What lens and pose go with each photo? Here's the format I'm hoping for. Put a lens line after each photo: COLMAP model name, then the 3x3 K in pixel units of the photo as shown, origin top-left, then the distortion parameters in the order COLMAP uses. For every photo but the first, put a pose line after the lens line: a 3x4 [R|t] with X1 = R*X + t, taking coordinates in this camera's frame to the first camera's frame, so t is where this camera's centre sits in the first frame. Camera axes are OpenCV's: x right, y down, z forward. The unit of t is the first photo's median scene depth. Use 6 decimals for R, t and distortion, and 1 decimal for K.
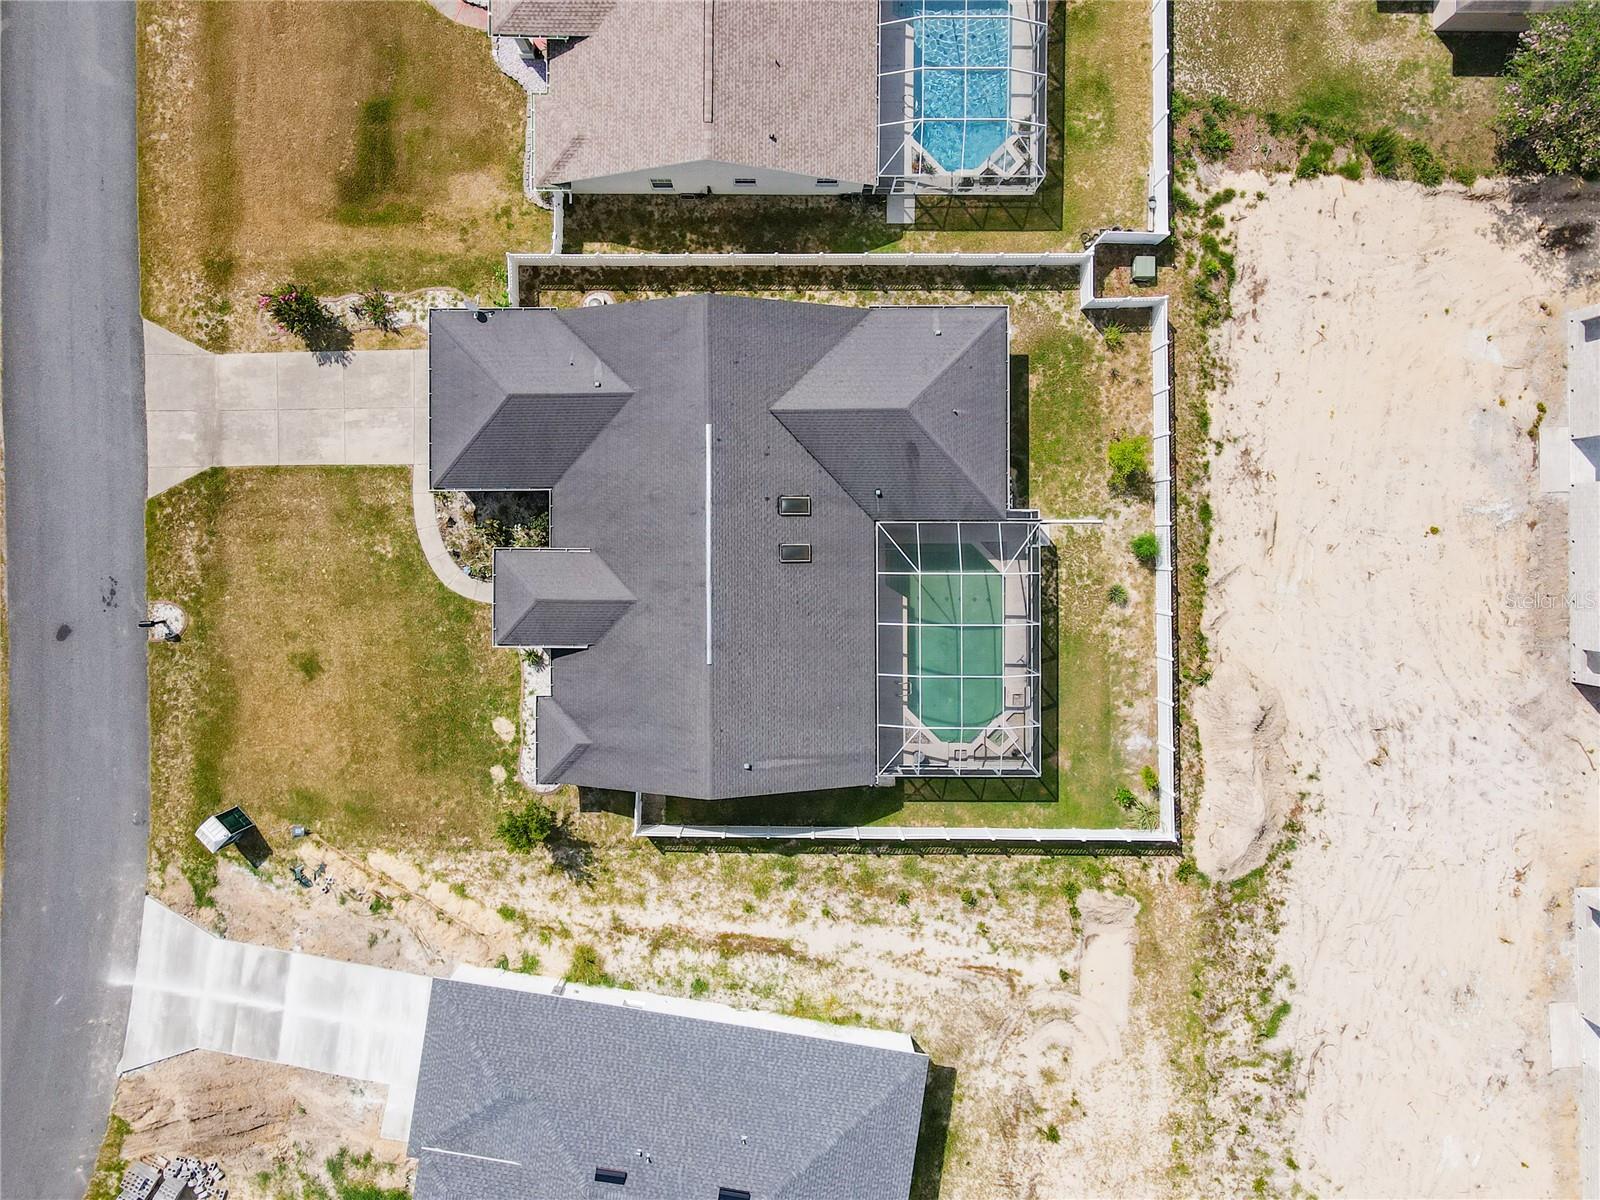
lens RADIAL K [[1247.4, 0, 756.5], [0, 1247.4, 614.3], [0, 0, 1]] dist [0.006148, 0.032601]
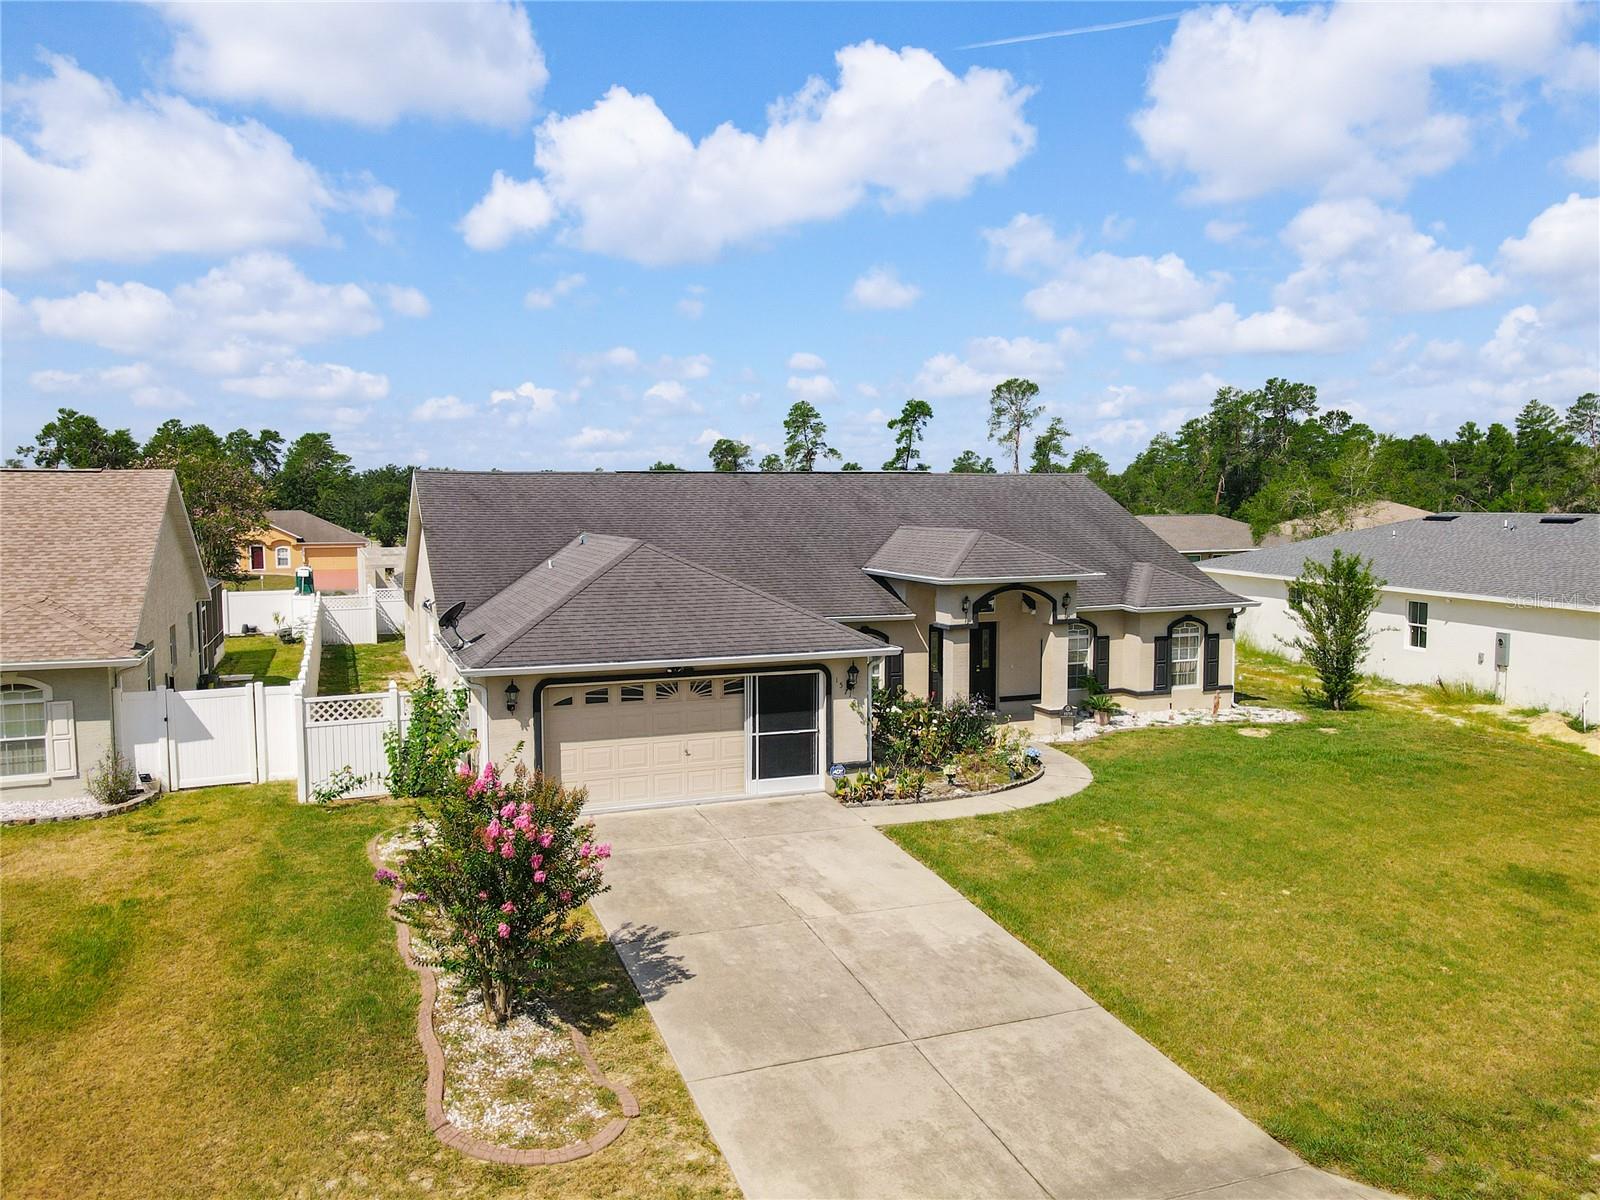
lens RADIAL K [[1170.8, 0, 783.0], [0, 1170.8, 599.9], [0, 0, 1]] dist [0.015375, 0.007859]
pose [[-0.362003, -0.050474, 0.930809, -0.591576], [0.931471, -0.058432, 0.359092, -0.268219], [0.036265, 0.997015, 0.068168, 0.912428]]
